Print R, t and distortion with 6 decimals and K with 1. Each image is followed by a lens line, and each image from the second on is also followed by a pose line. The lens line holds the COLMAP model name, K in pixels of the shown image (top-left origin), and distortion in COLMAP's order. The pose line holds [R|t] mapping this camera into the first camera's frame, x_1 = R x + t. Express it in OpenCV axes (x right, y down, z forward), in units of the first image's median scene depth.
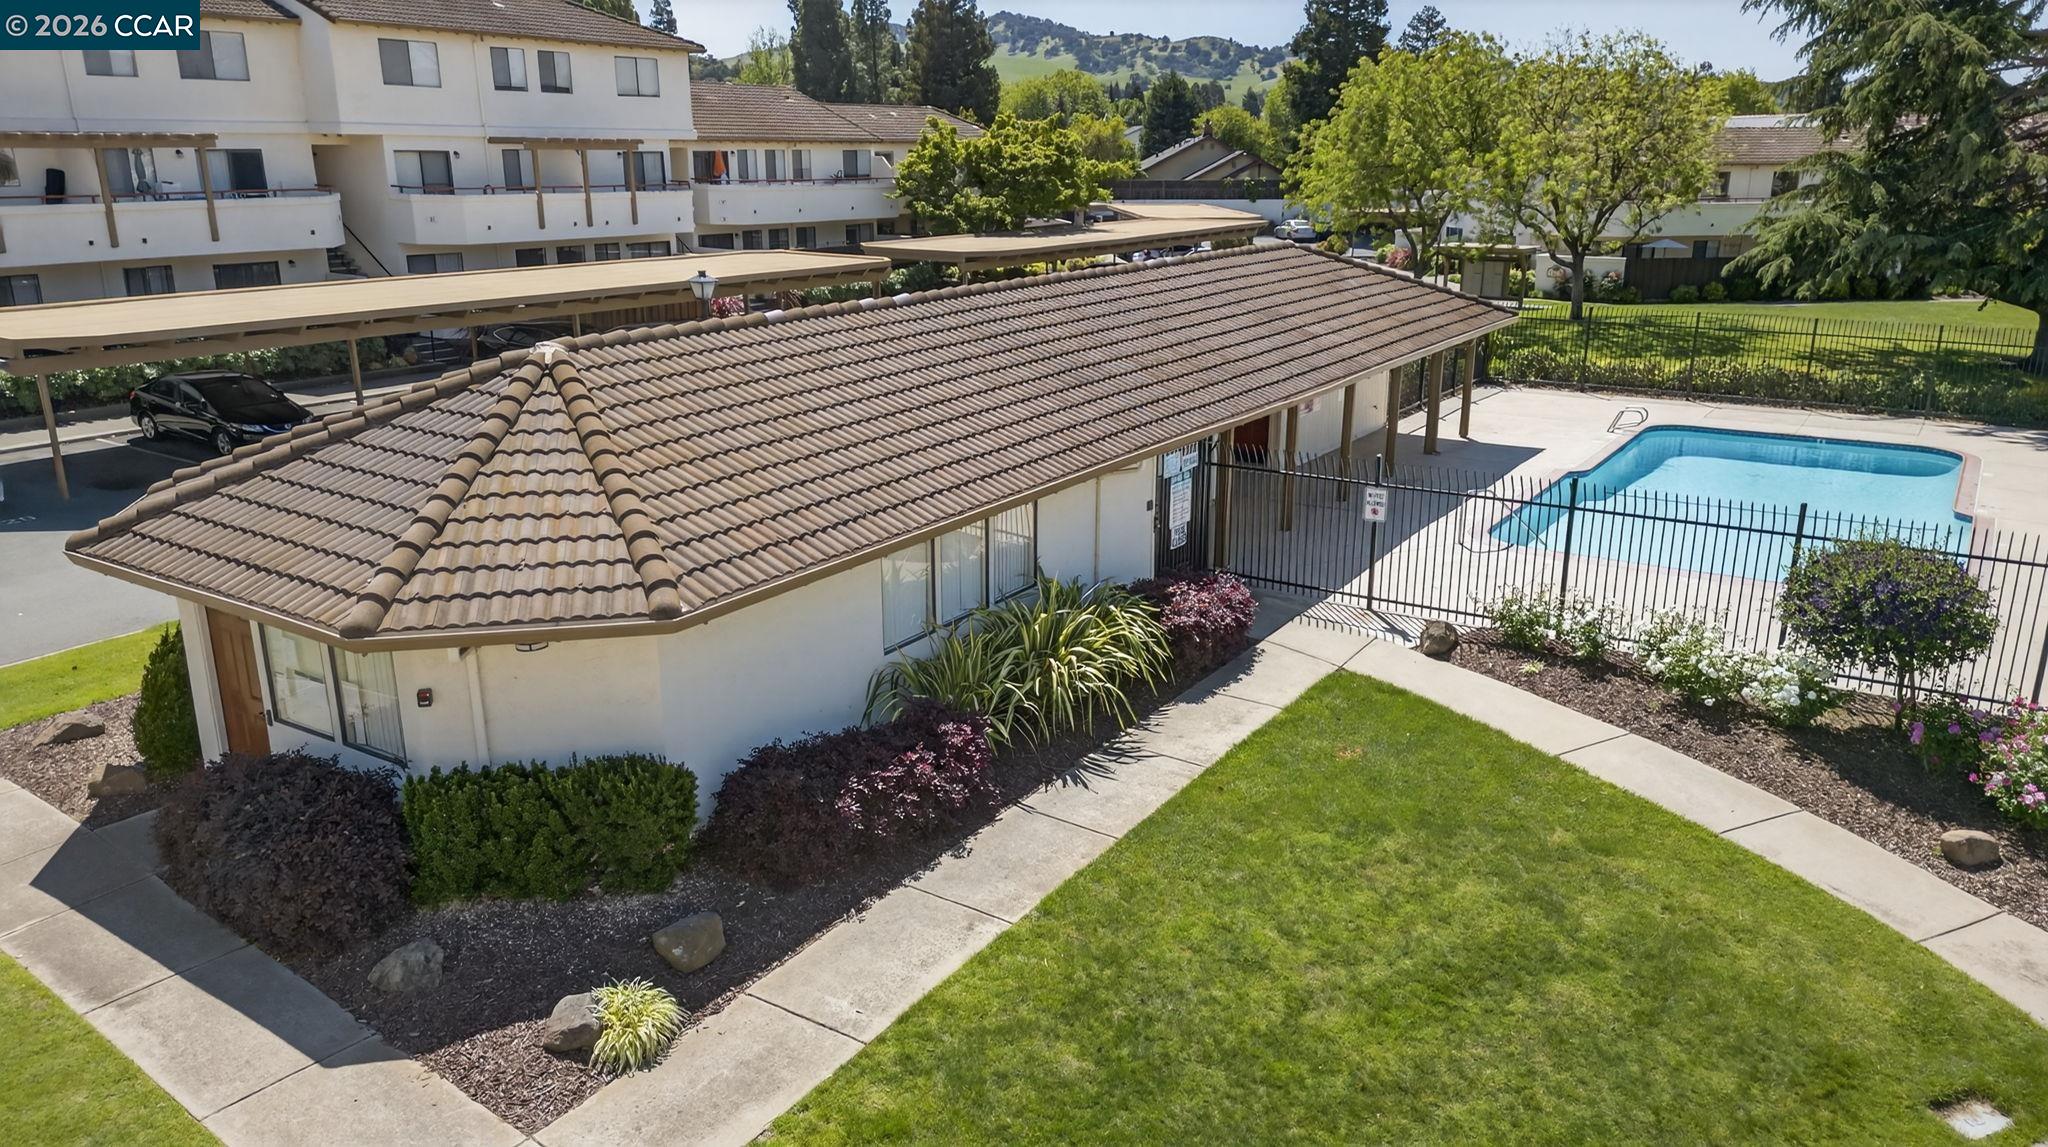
lens RADIAL K [[1439.5, 0, 1023.9], [0, 1439.5, 573.6], [0, 0, 1]] dist [0.008515, 0.001479]
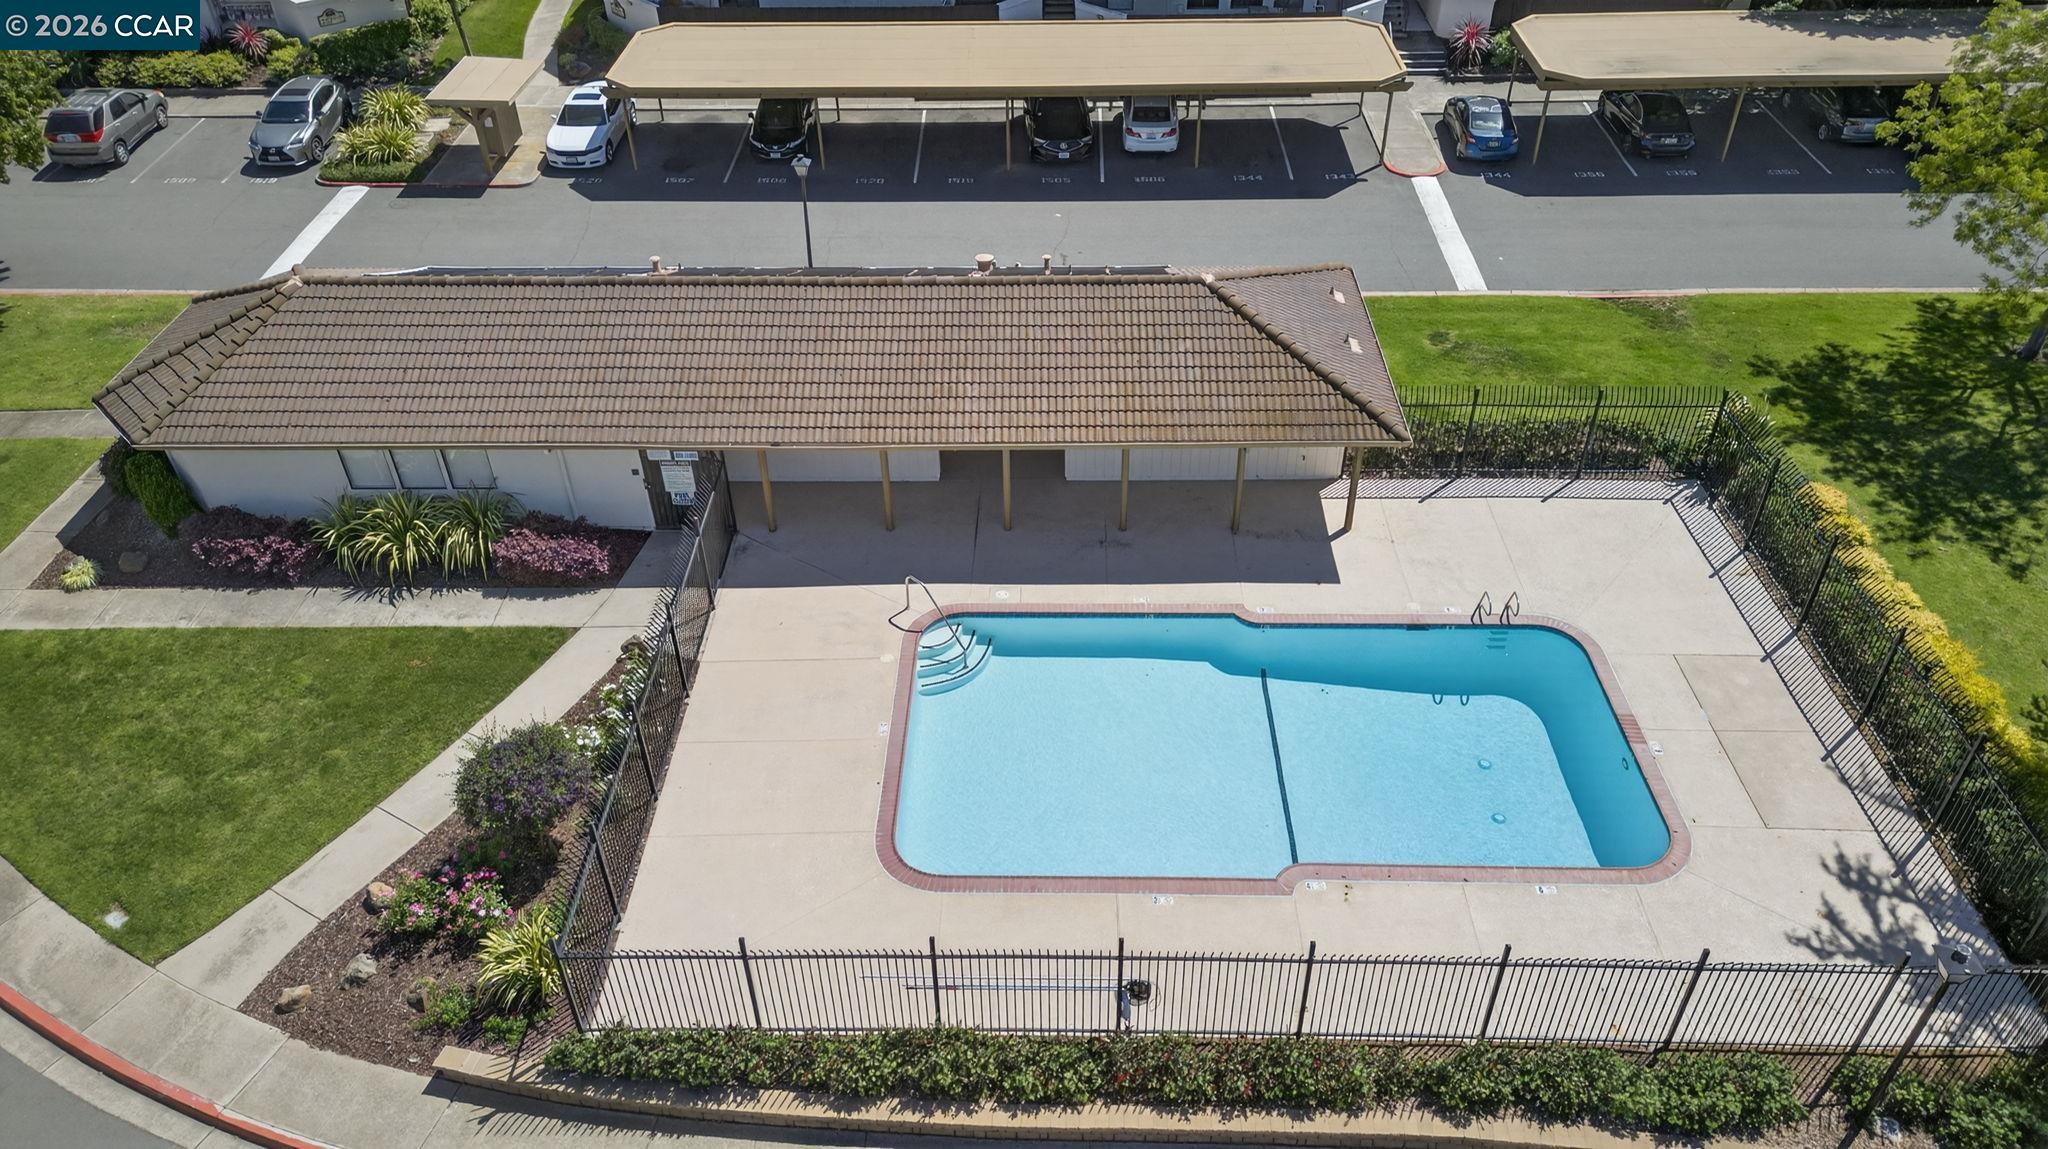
lens RADIAL K [[1439.5, 0, 1027.9], [0, 1439.5, 573.8], [0, 0, 1]] dist [0.008515, 0.001479]
pose [[0.536922, 0.511059, -0.671217, 2.387694], [-0.234161, 0.854646, 0.463410, -1.305926], [0.810483, -0.091642, 0.578549, 0.818146]]
